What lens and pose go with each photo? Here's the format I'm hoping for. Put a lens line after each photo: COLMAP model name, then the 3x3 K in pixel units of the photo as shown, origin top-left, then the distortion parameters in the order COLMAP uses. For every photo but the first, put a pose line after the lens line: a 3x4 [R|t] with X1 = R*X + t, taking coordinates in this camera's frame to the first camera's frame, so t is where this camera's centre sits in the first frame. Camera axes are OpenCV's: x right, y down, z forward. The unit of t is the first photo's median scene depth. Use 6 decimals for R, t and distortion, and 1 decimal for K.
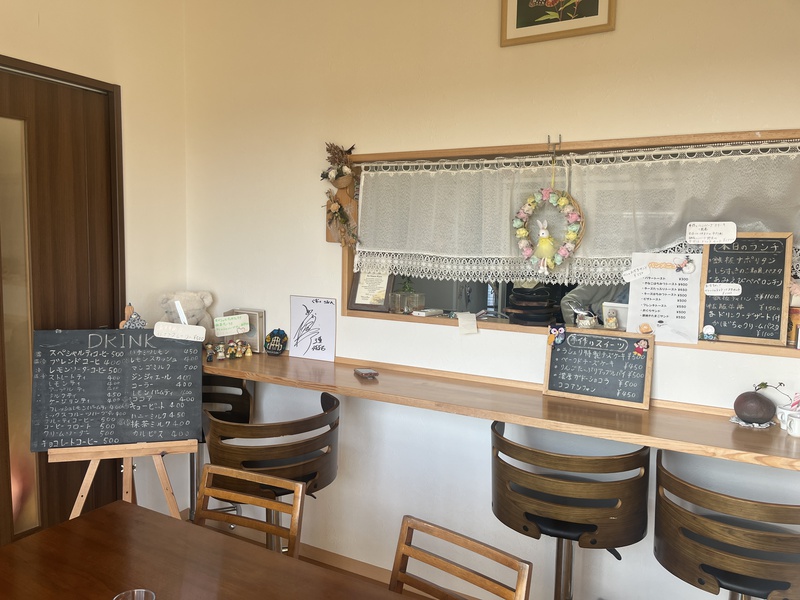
lens RADIAL K [[599.9, 0, 387.8], [0, 599.9, 299.5], [0, 0, 1]] dist [0.046410, -0.065305]
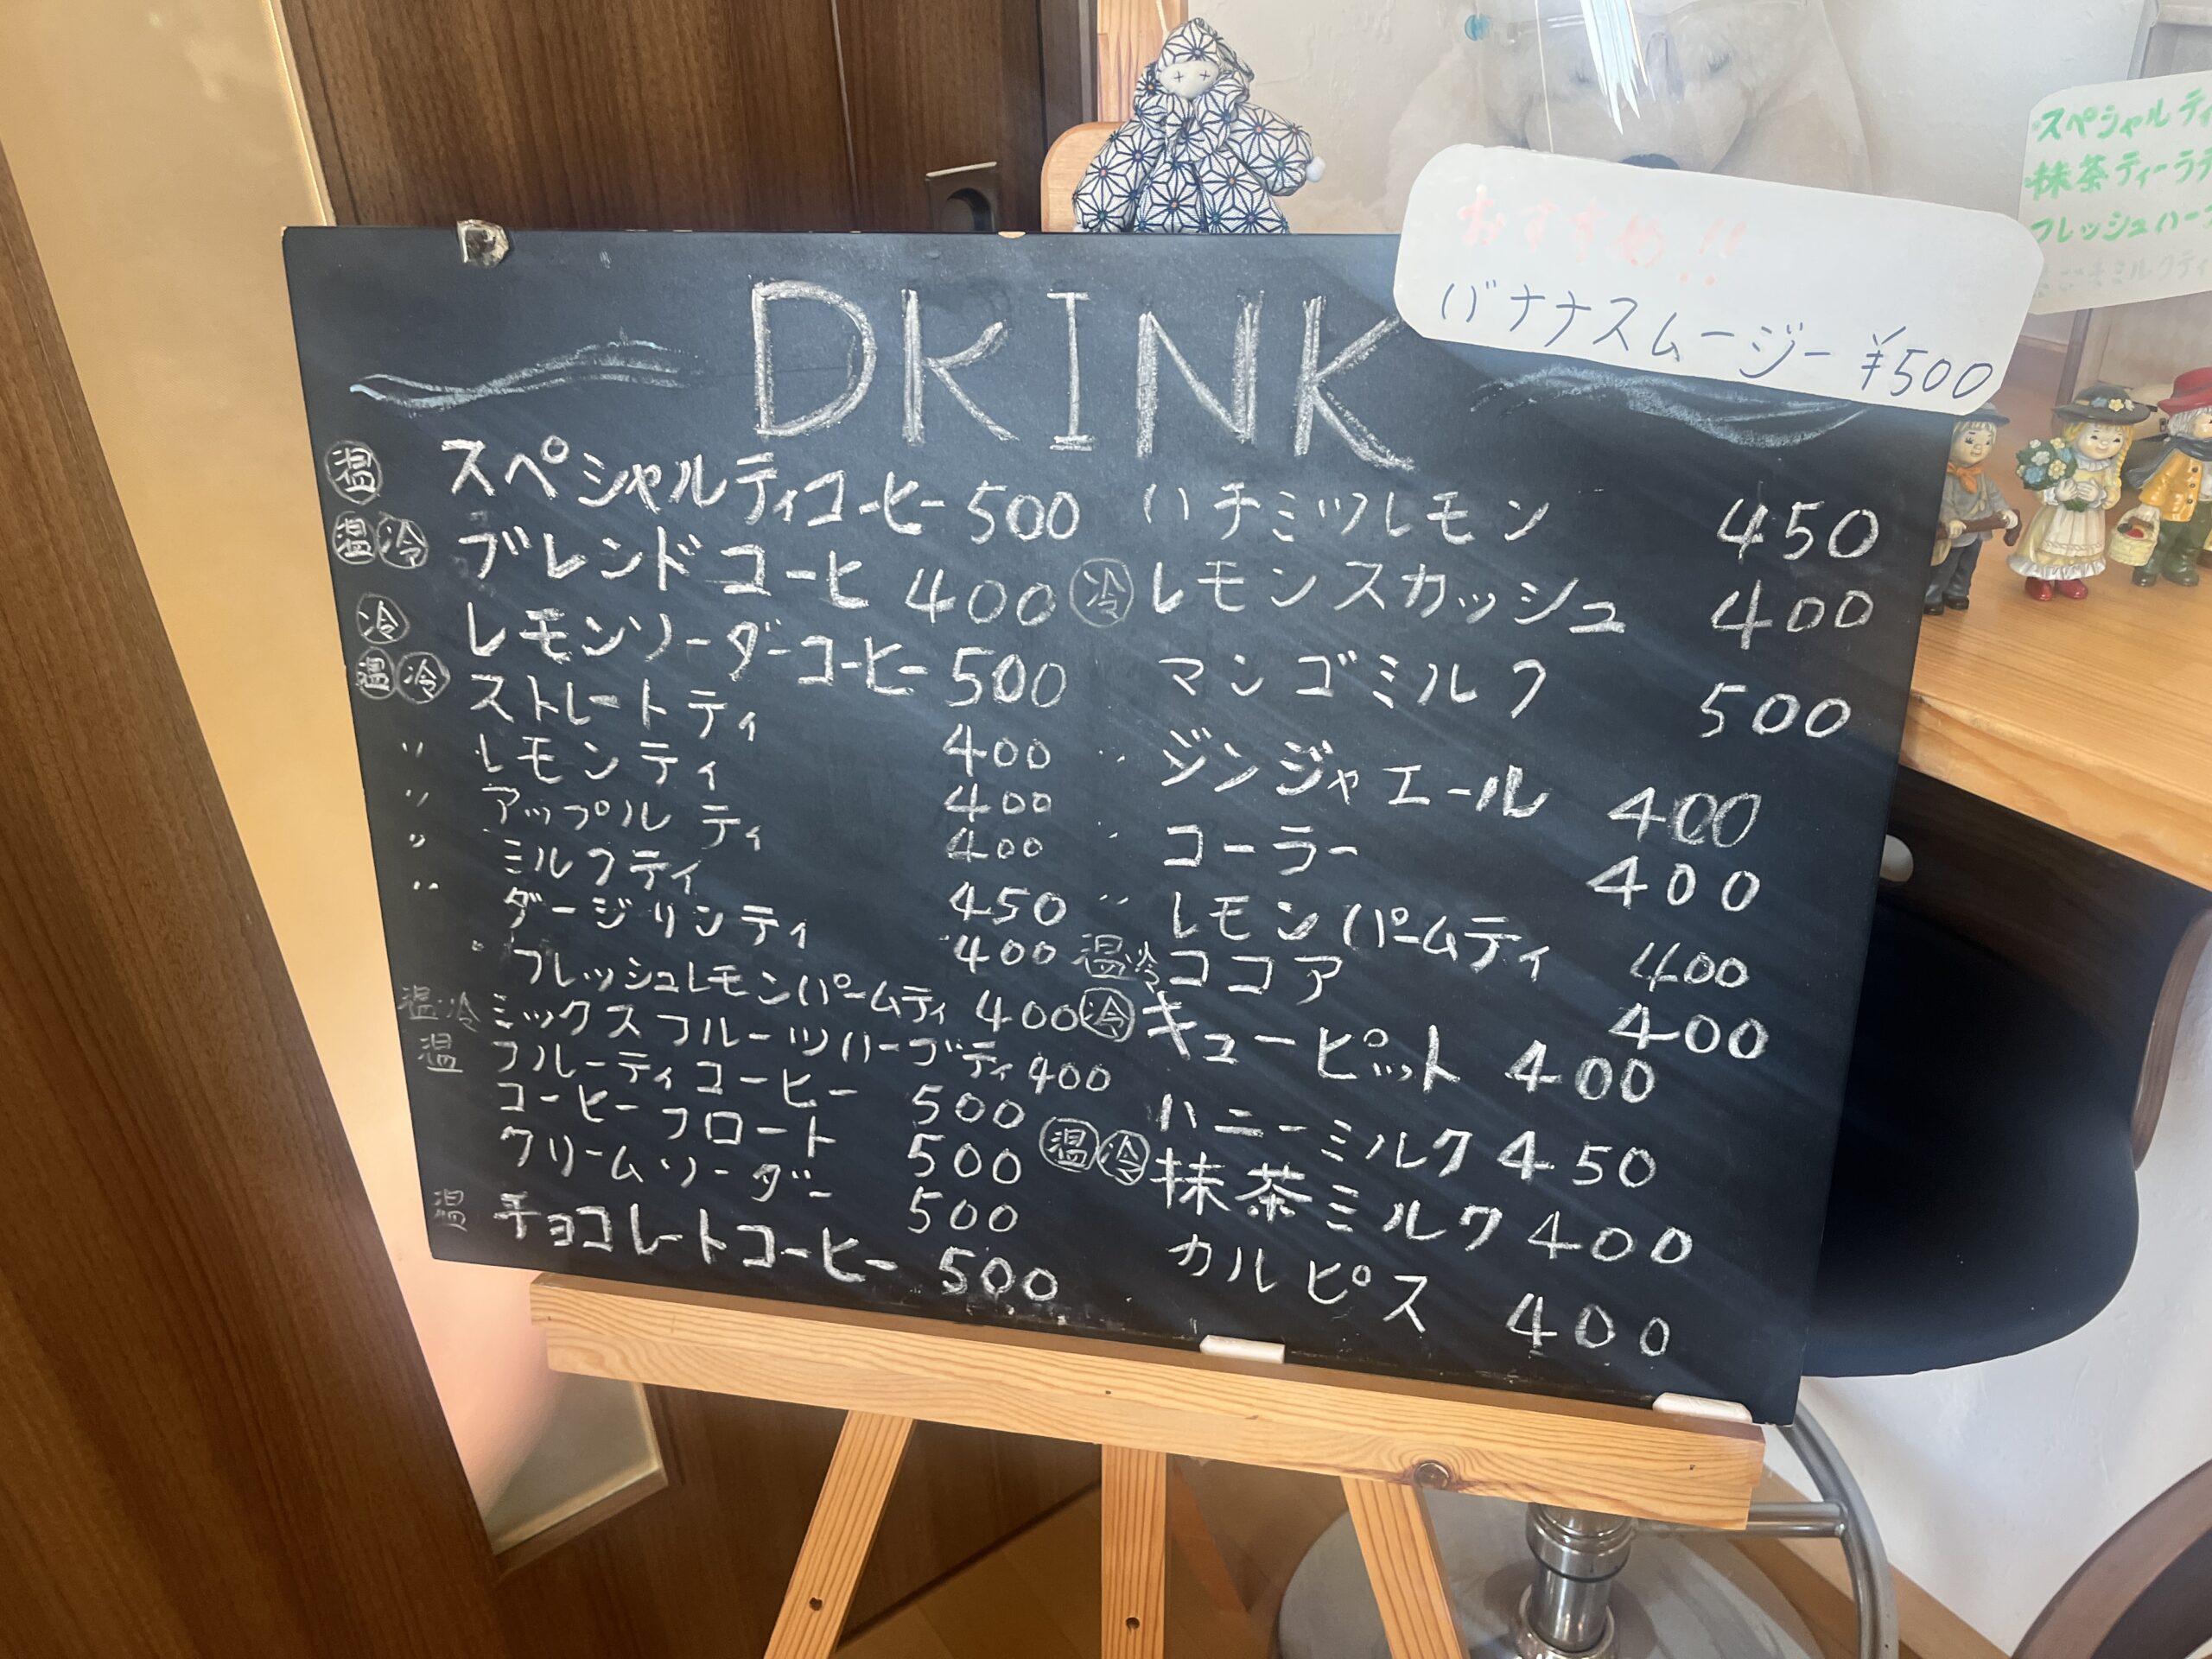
lens RADIAL K [[1658.6, 0, 1124.6], [0, 1658.6, 842.0], [0, 0, 1]] dist [0.046410, -0.065305]
pose [[0.892011, 0.186050, -0.411949, -0.327639], [0.016609, 0.897257, 0.441195, 0.021990], [0.451709, -0.400393, 0.797273, 0.806402]]
